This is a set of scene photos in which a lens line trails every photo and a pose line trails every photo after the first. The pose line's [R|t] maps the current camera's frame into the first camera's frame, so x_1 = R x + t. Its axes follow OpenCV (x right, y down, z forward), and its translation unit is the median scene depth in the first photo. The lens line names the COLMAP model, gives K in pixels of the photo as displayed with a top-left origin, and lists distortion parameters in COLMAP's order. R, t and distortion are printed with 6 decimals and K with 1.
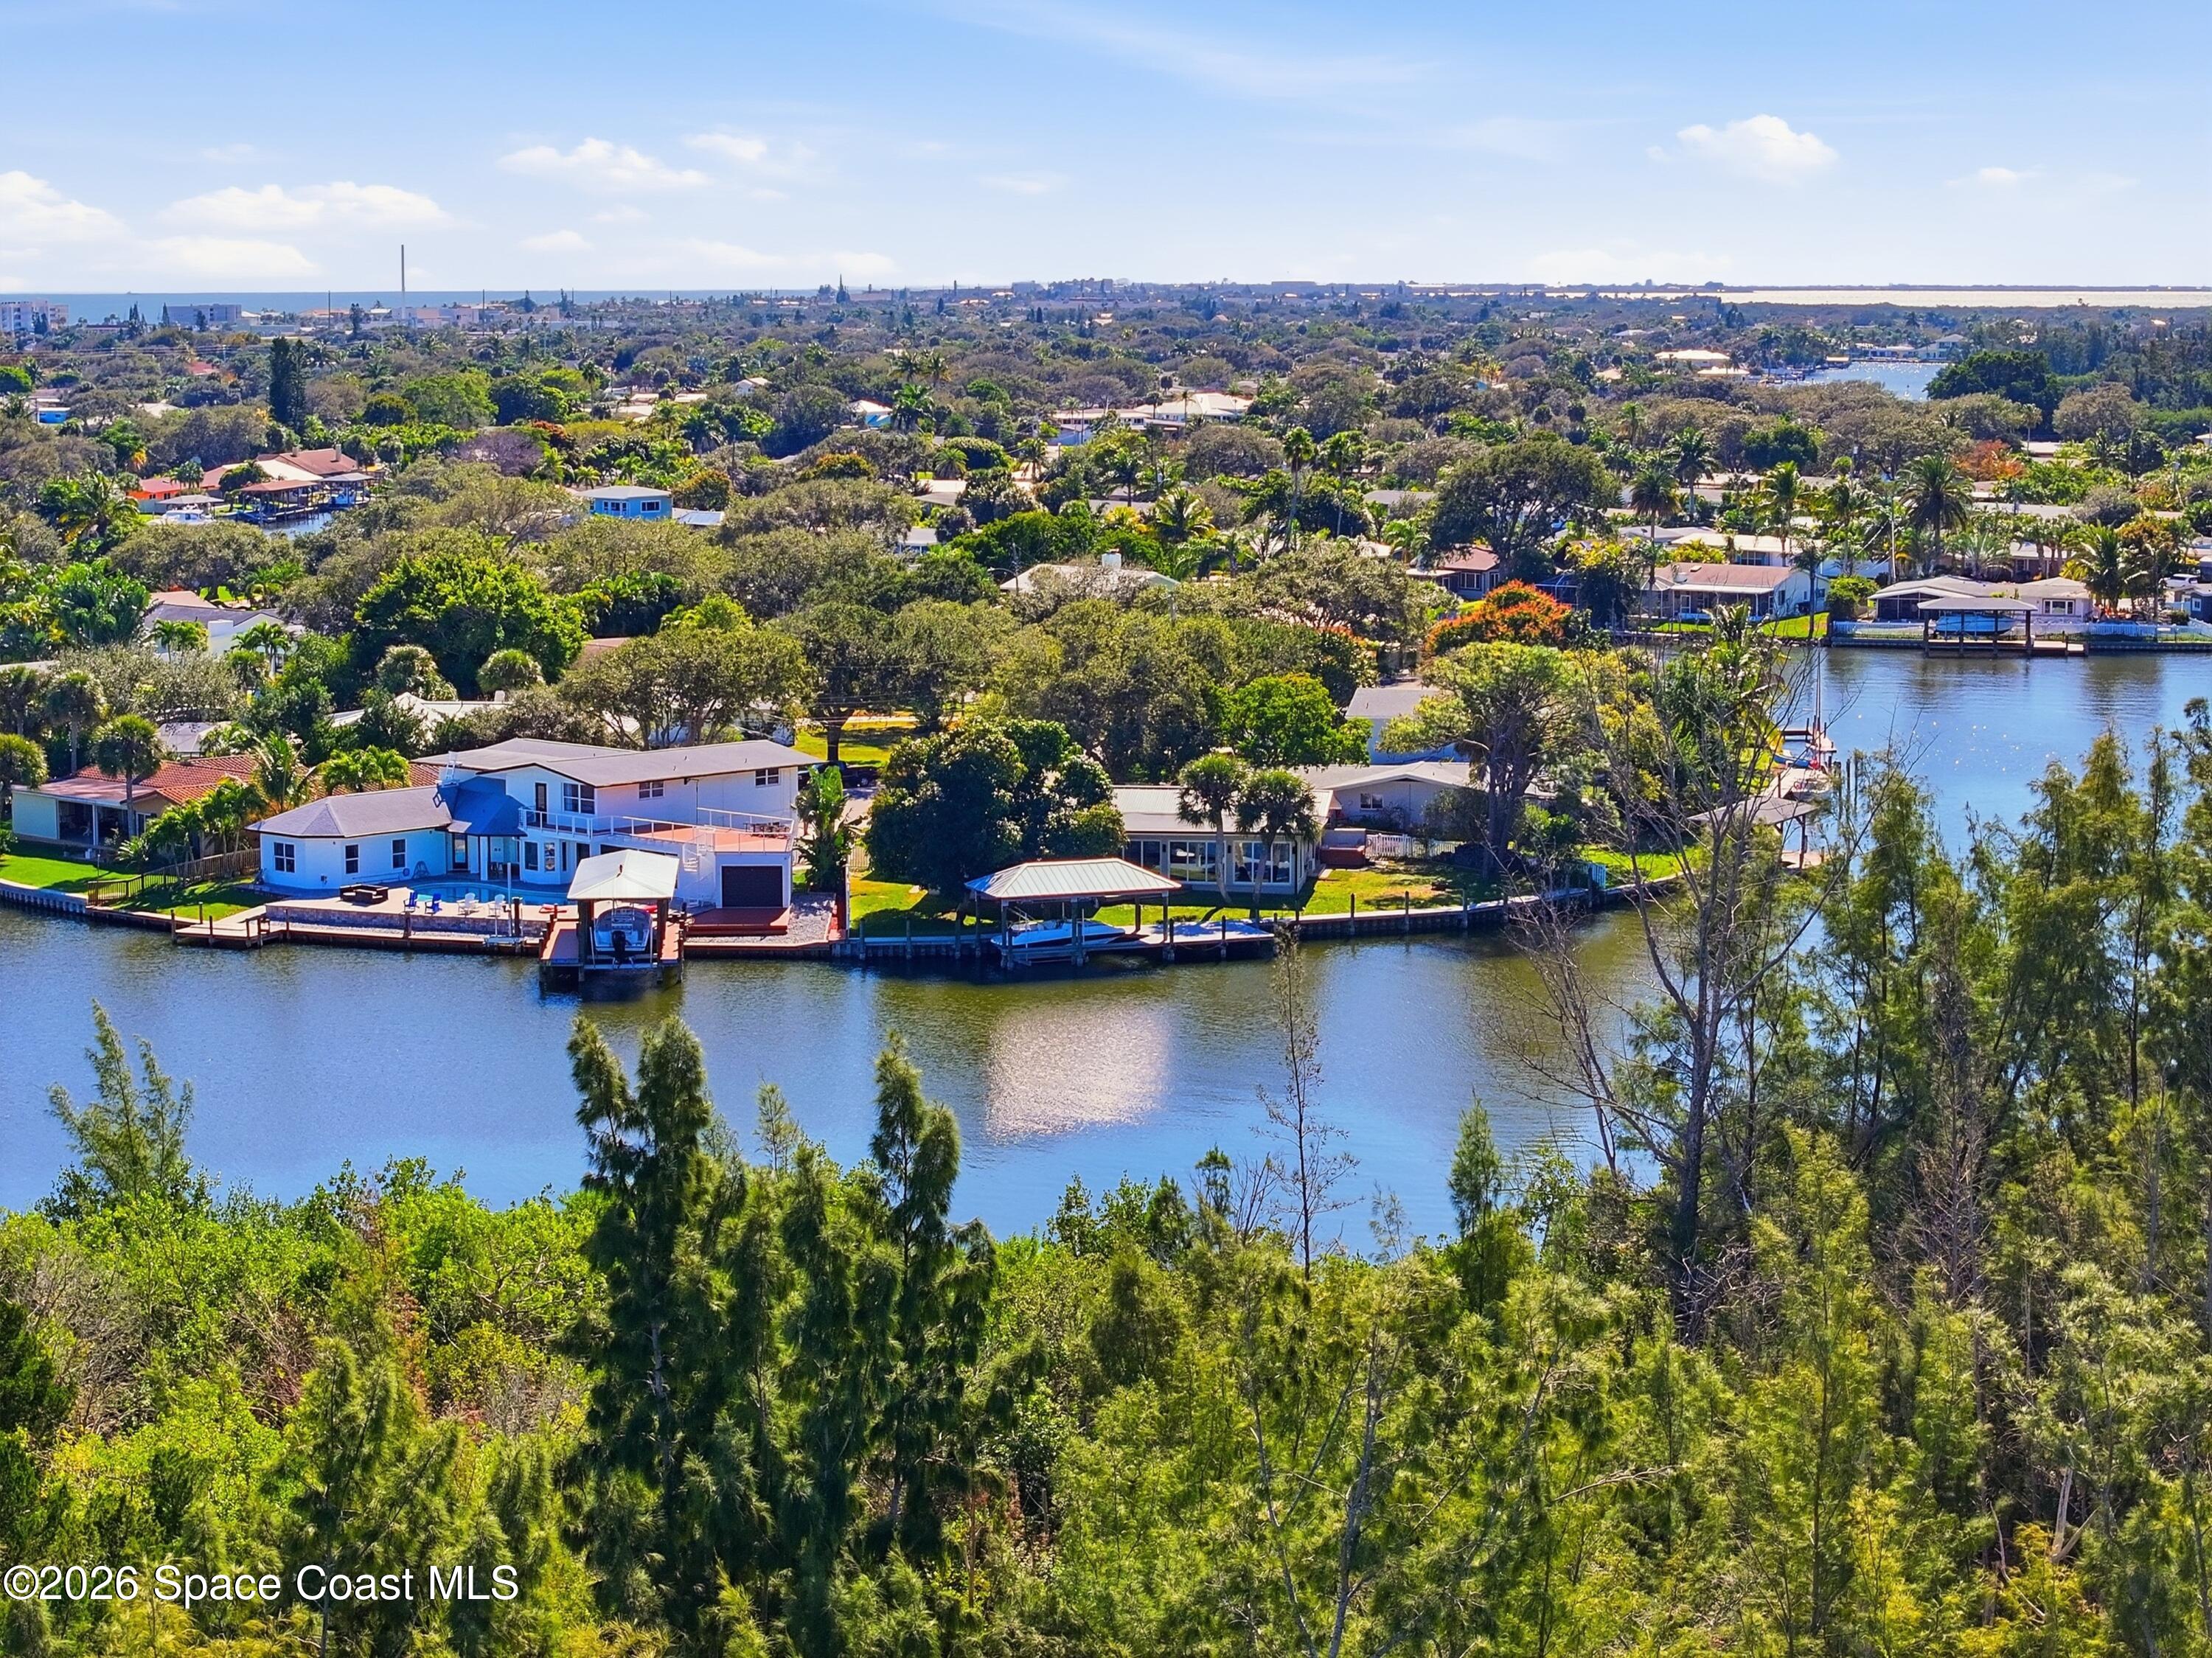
lens RADIAL K [[4506.1, 0, 1106.0], [0, 4506.1, 829.0], [0, 0, 1]] dist [0.003152, -0.000927]
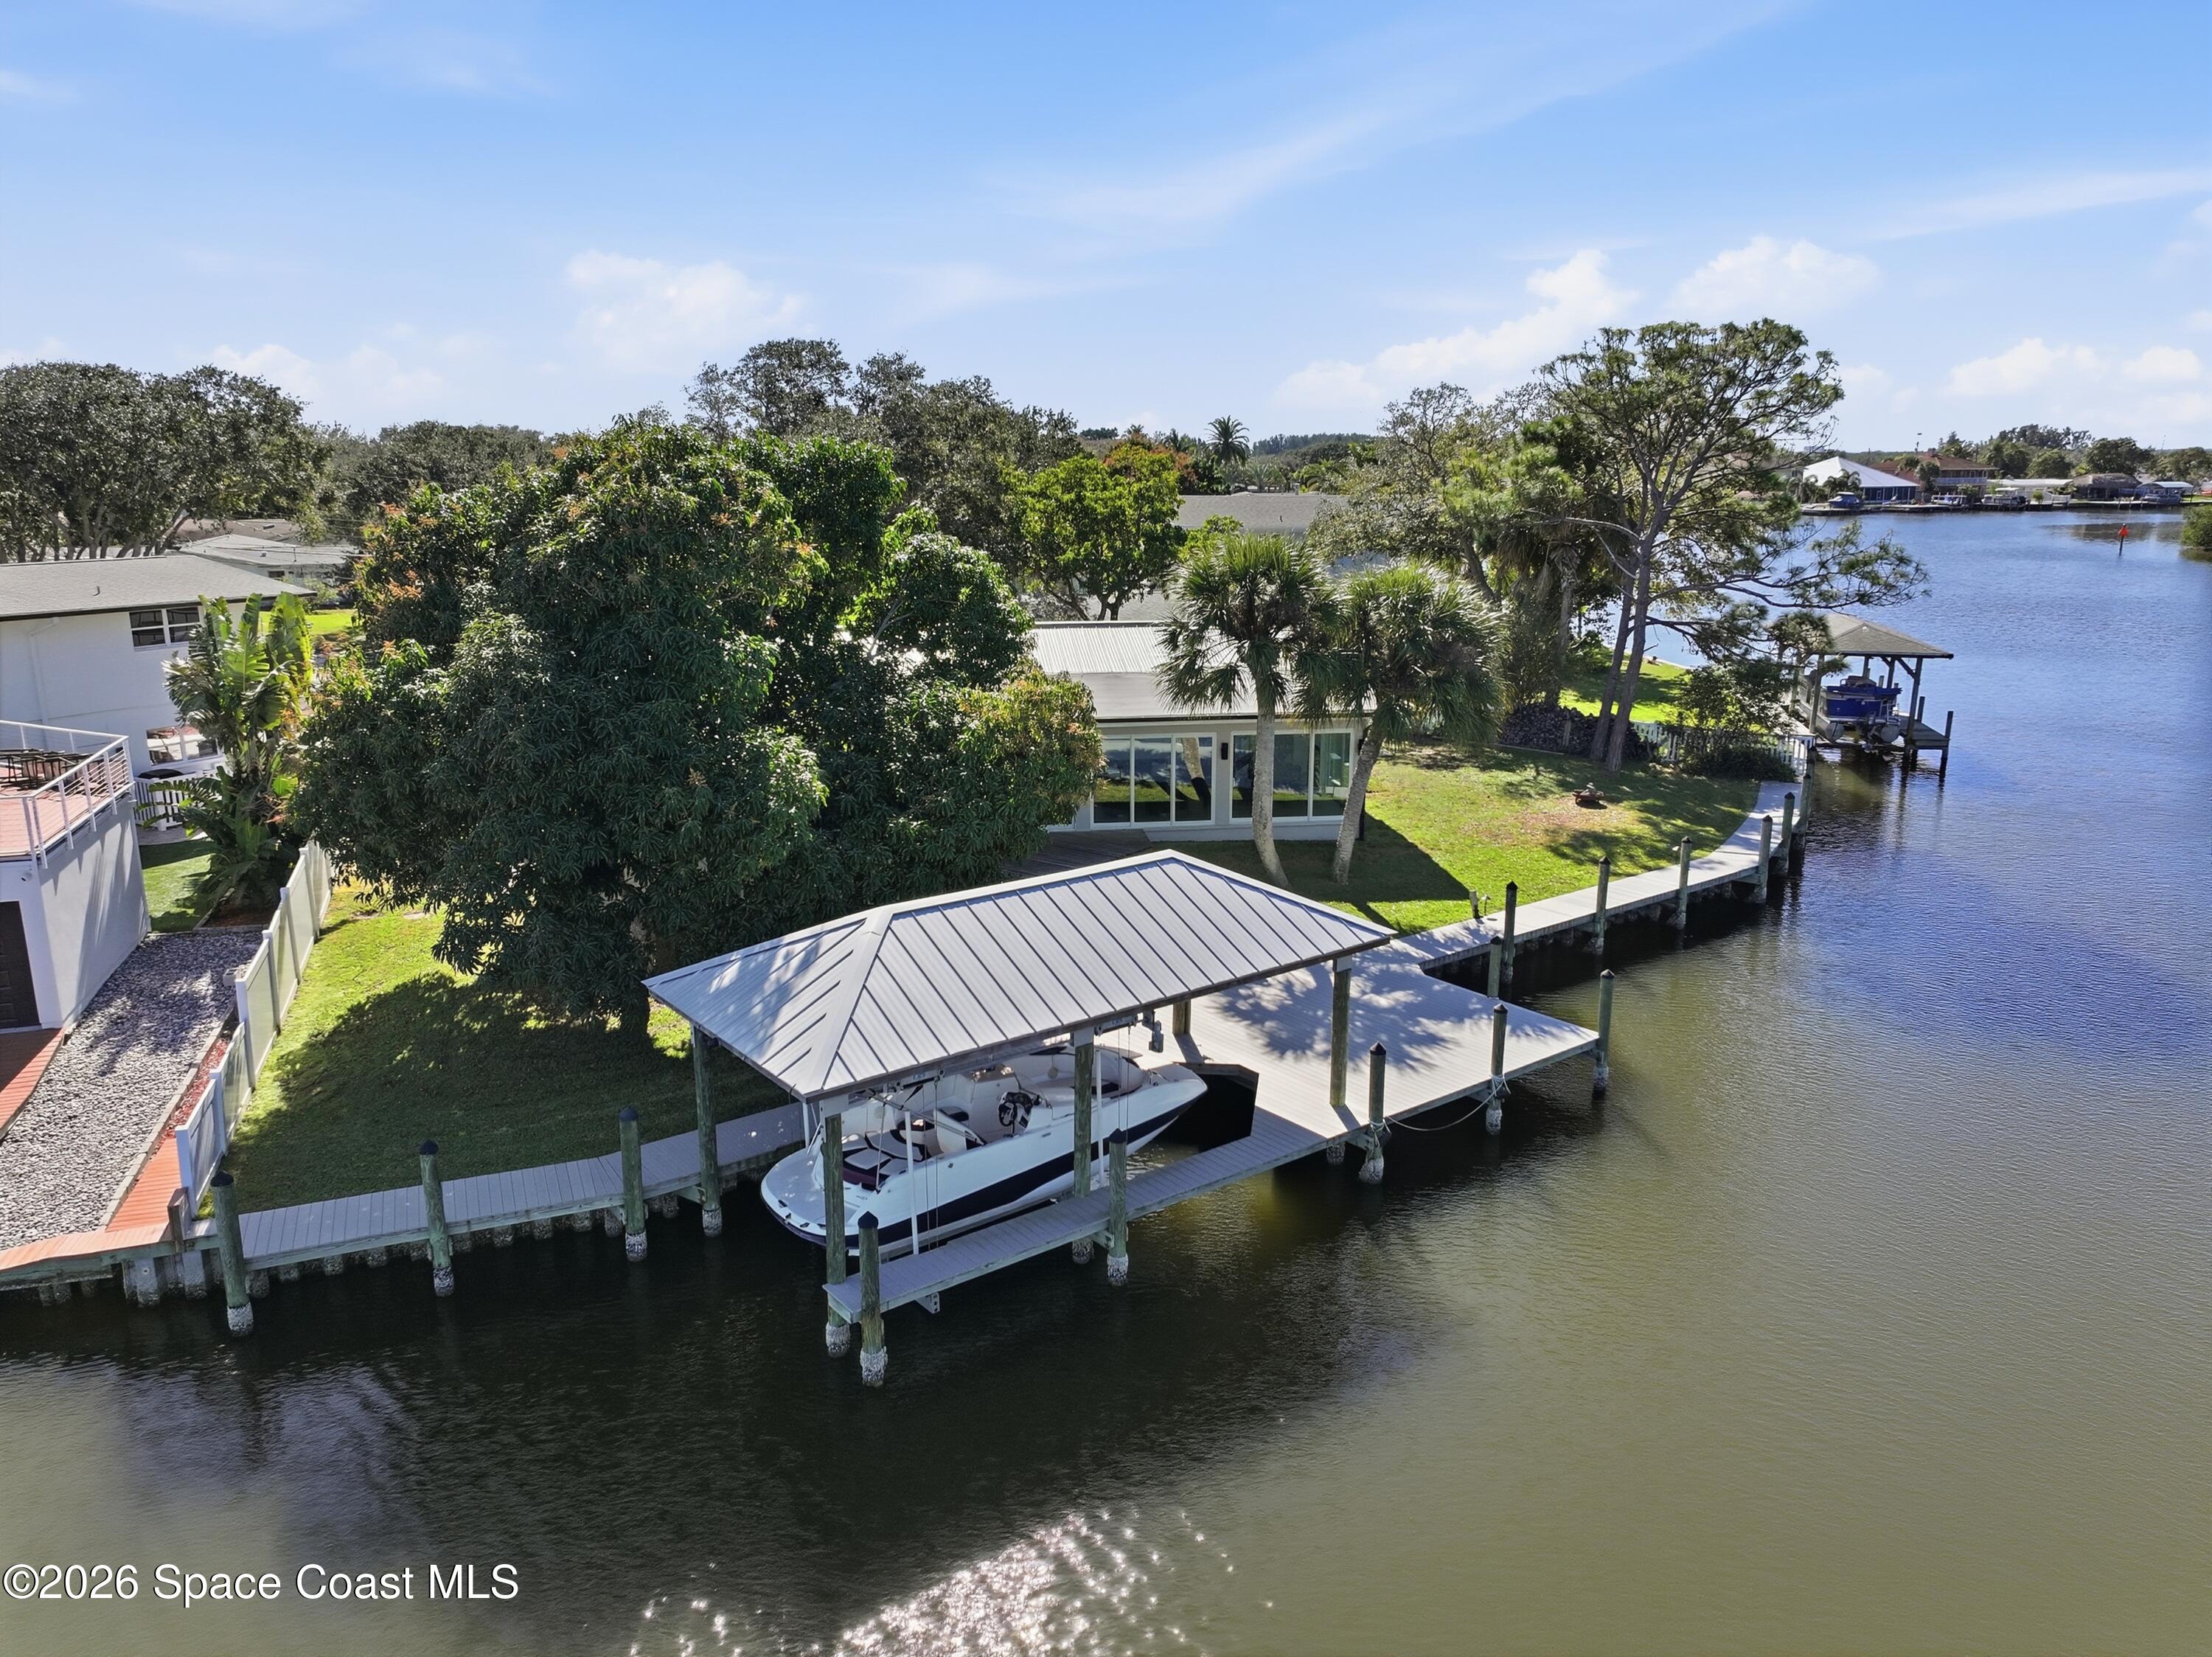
lens RADIAL K [[1537.9, 0, 1106.0], [0, 1537.9, 828.5], [0, 0, 1]] dist [0.009553, 0.000678]
pose [[0.960063, -0.062195, 0.272784, -0.028251], [0.031500, 0.992808, 0.115498, -0.006565], [-0.278005, -0.102292, 0.955117, 0.866481]]
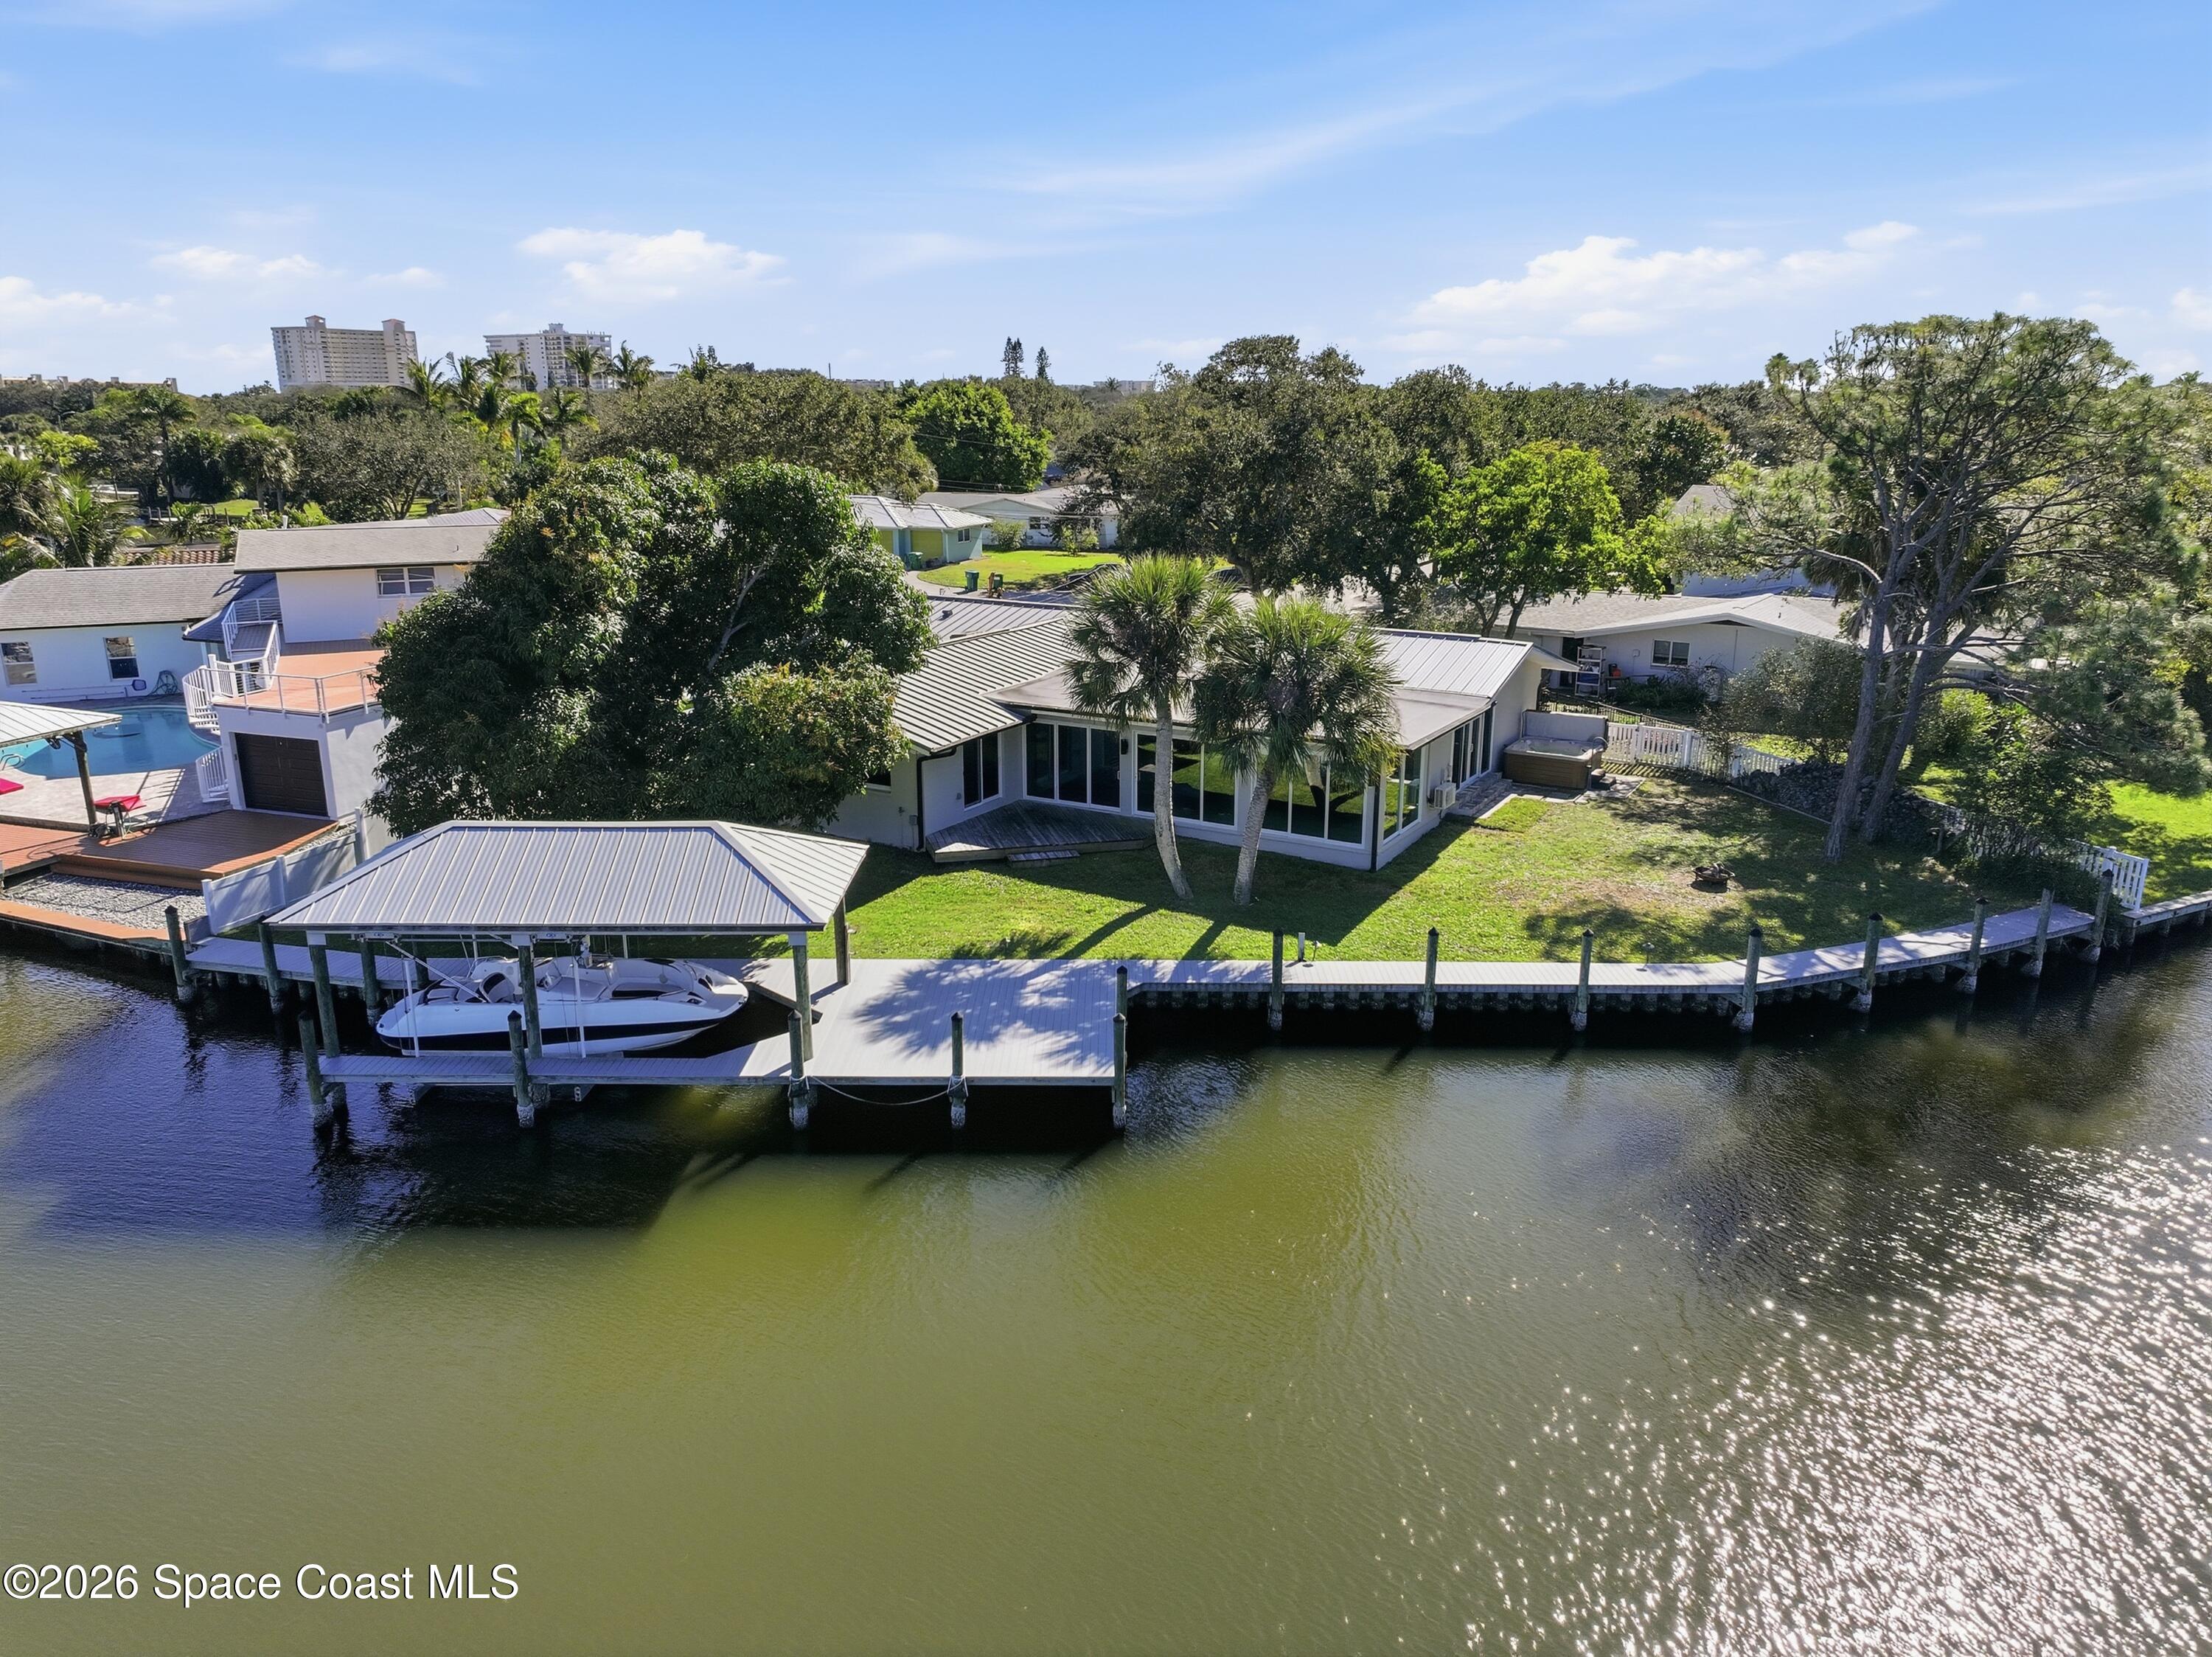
lens RADIAL K [[1537.9, 0, 1106.0], [0, 1537.9, 828.5], [0, 0, 1]] dist [0.009553, 0.000678]
pose [[0.922351, 0.099337, -0.373365, 0.077460], [-0.045190, 0.987486, 0.151096, -0.012531], [0.383702, -0.122491, 0.915297, 0.860869]]
